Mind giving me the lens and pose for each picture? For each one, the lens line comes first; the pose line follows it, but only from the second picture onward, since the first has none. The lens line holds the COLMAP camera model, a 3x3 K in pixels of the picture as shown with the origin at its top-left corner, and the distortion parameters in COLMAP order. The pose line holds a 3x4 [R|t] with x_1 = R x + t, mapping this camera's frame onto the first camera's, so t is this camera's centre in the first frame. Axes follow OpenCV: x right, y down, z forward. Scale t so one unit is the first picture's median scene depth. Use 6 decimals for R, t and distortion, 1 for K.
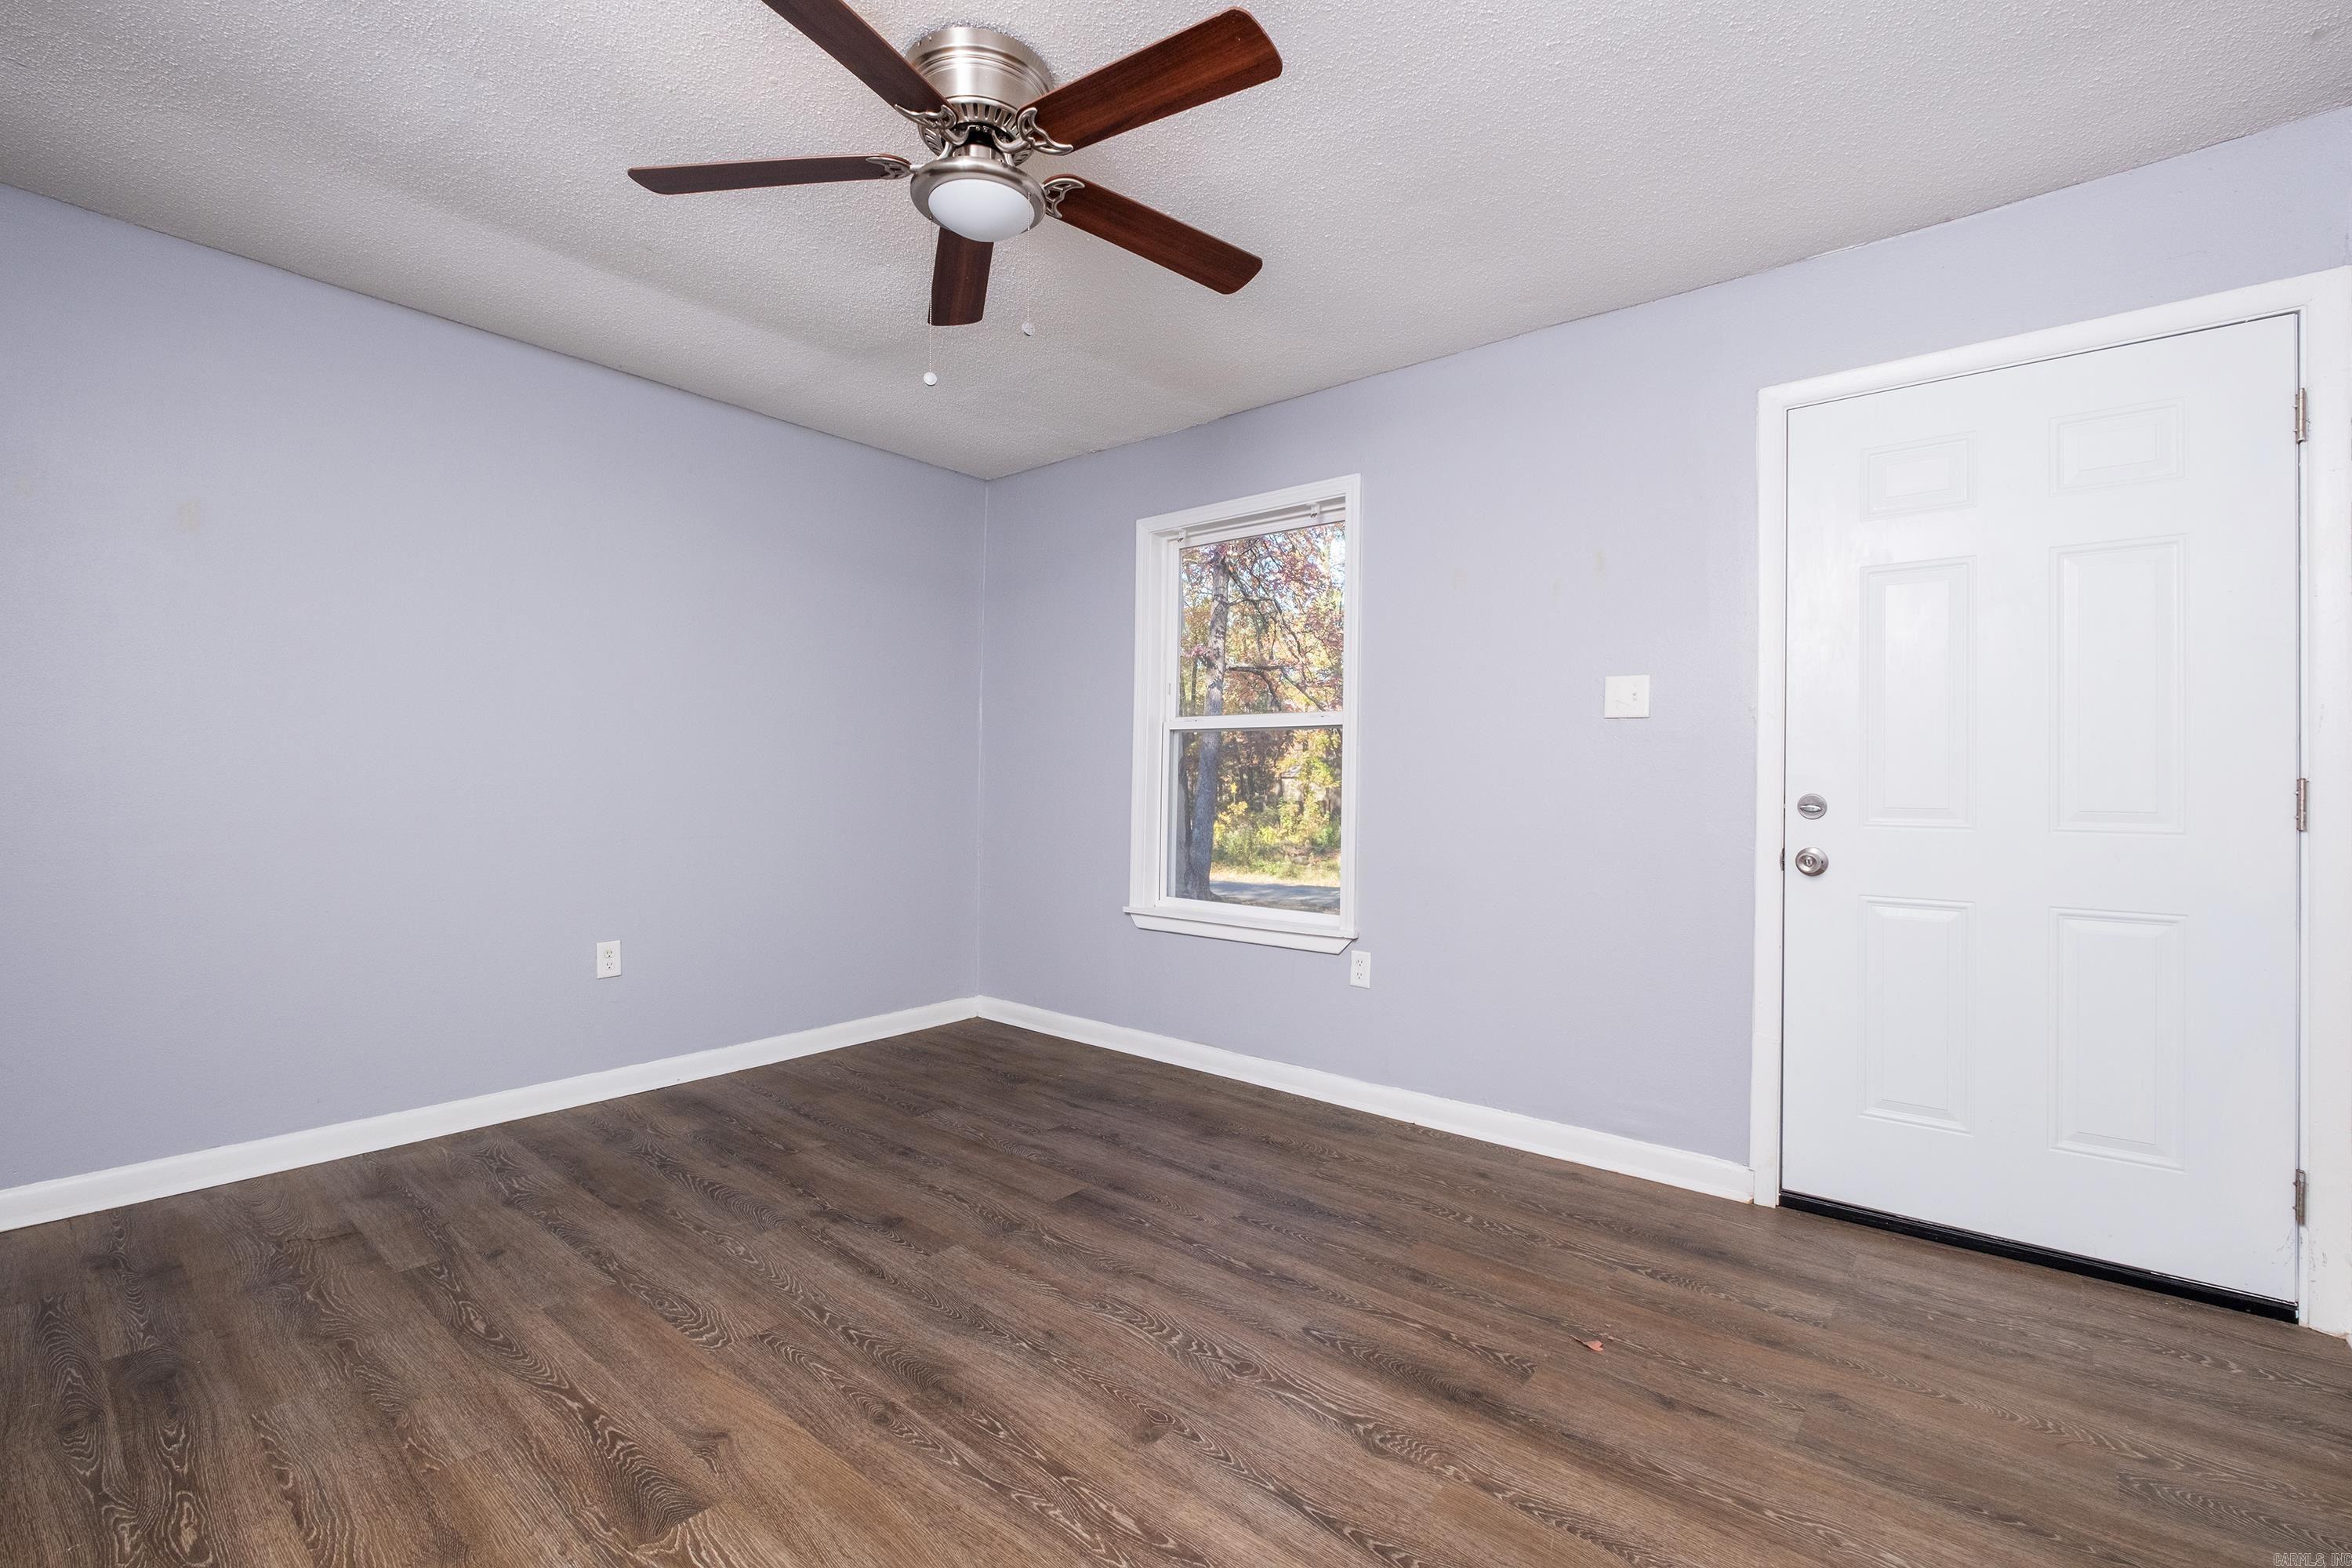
lens RADIAL K [[1009.4, 0, 1176.0], [0, 1009.4, 775.7], [0, 0, 1]] dist [0.007631, -0.008336]
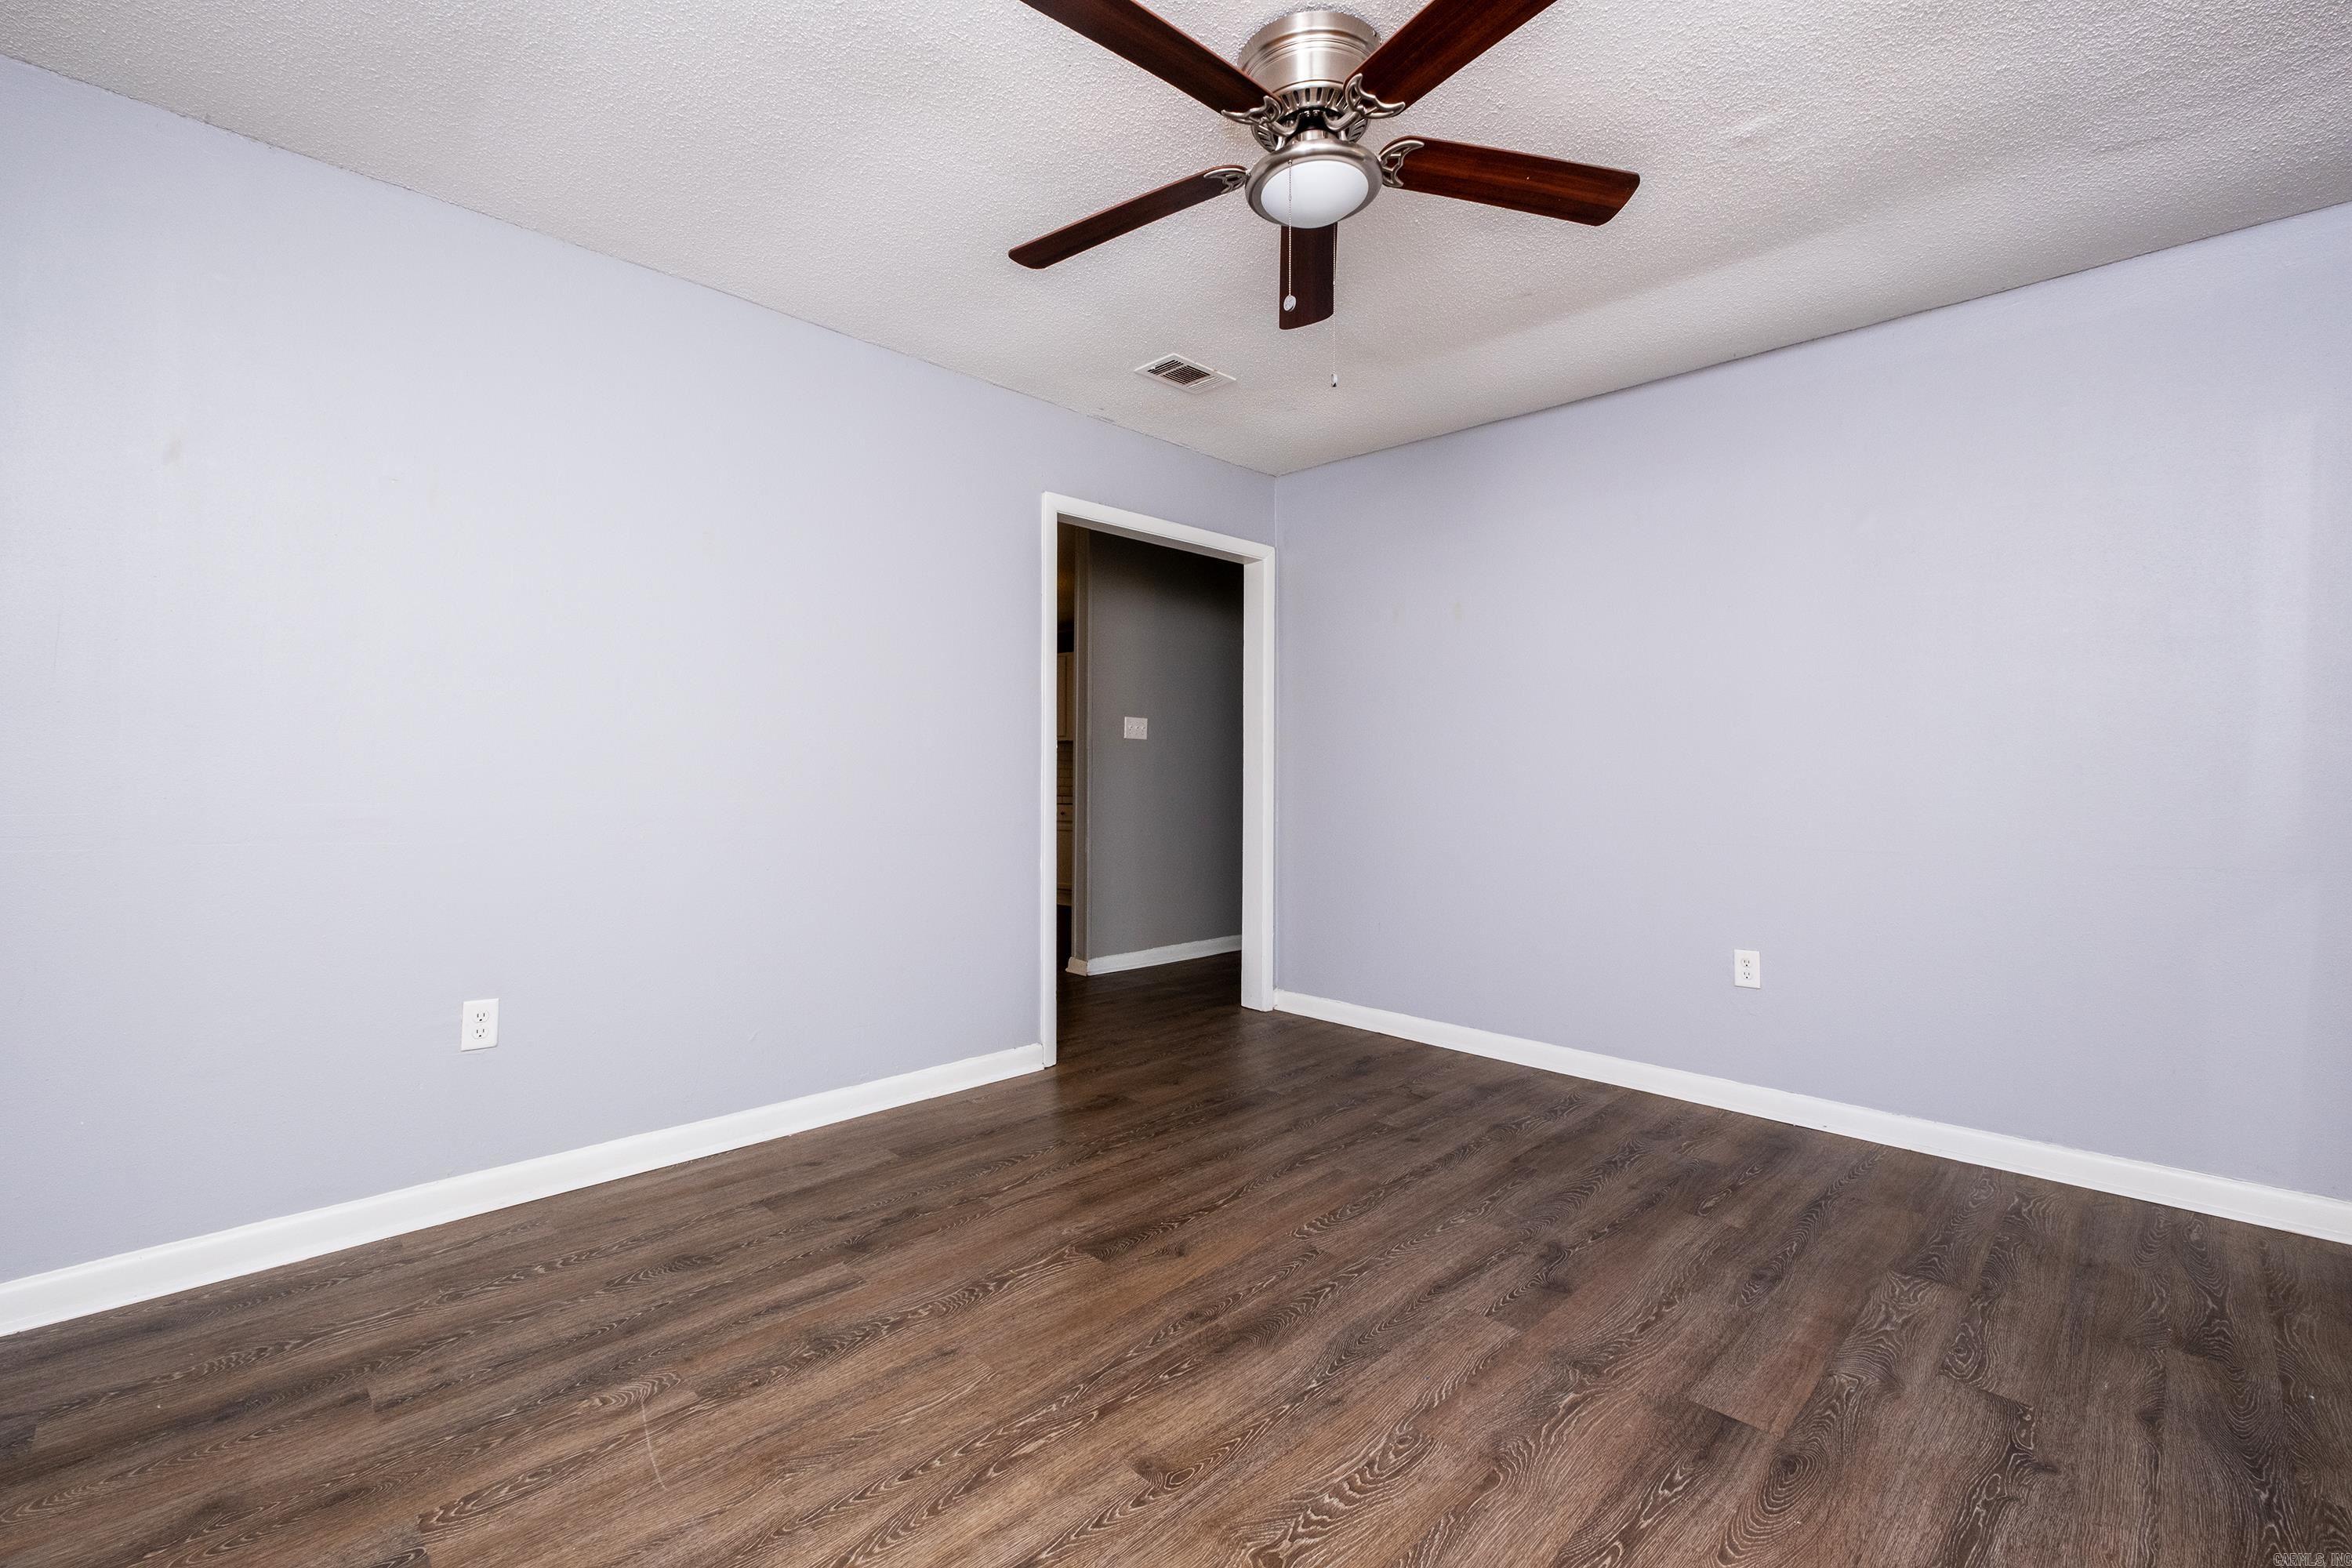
lens RADIAL K [[1009.4, 0, 1176.0], [0, 1009.4, 775.7], [0, 0, 1]] dist [0.007631, -0.008336]
pose [[-0.094003, -0.007081, -0.995547, 0.615172], [-0.002580, 0.999973, -0.006868, 0.007681], [0.995569, 0.001923, -0.094019, 0.748176]]
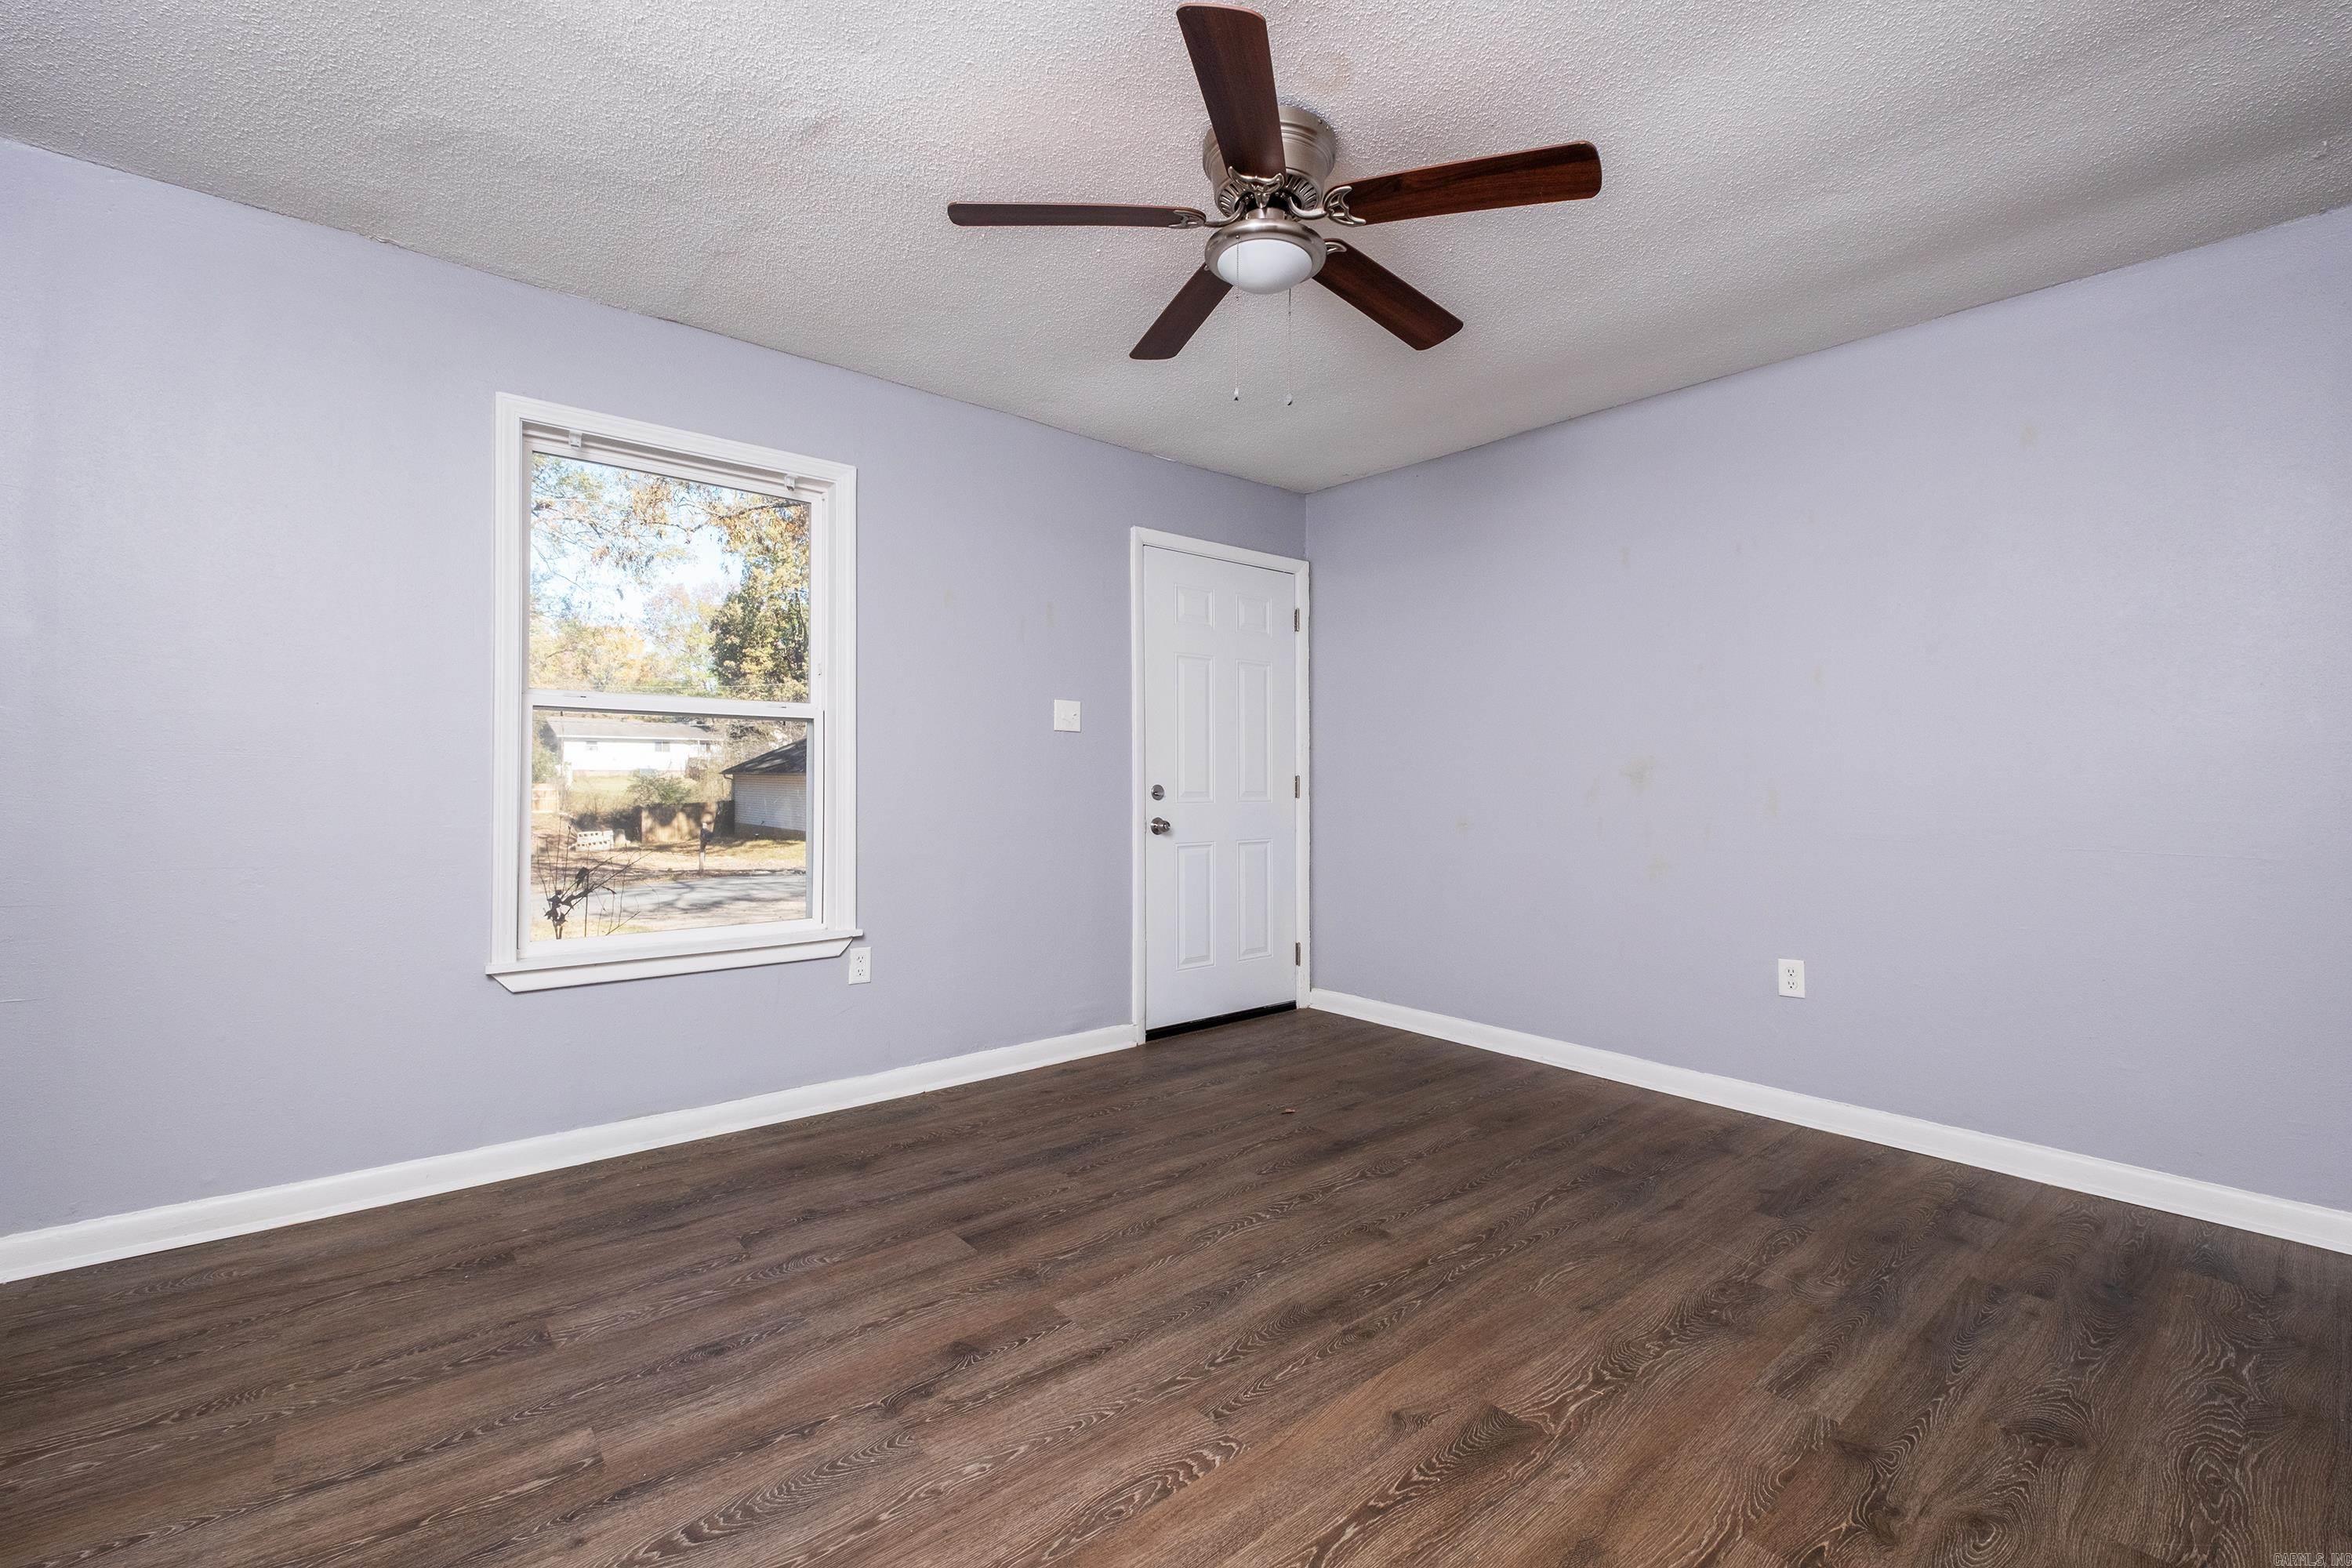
lens RADIAL K [[1009.4, 0, 1176.0], [0, 1009.4, 775.7], [0, 0, 1]] dist [0.007631, -0.008336]
pose [[0.179057, -0.005580, 0.983823, -1.009733], [-0.008445, 0.999938, 0.007209, -0.009039], [-0.983803, -0.009599, 0.178998, 0.695964]]
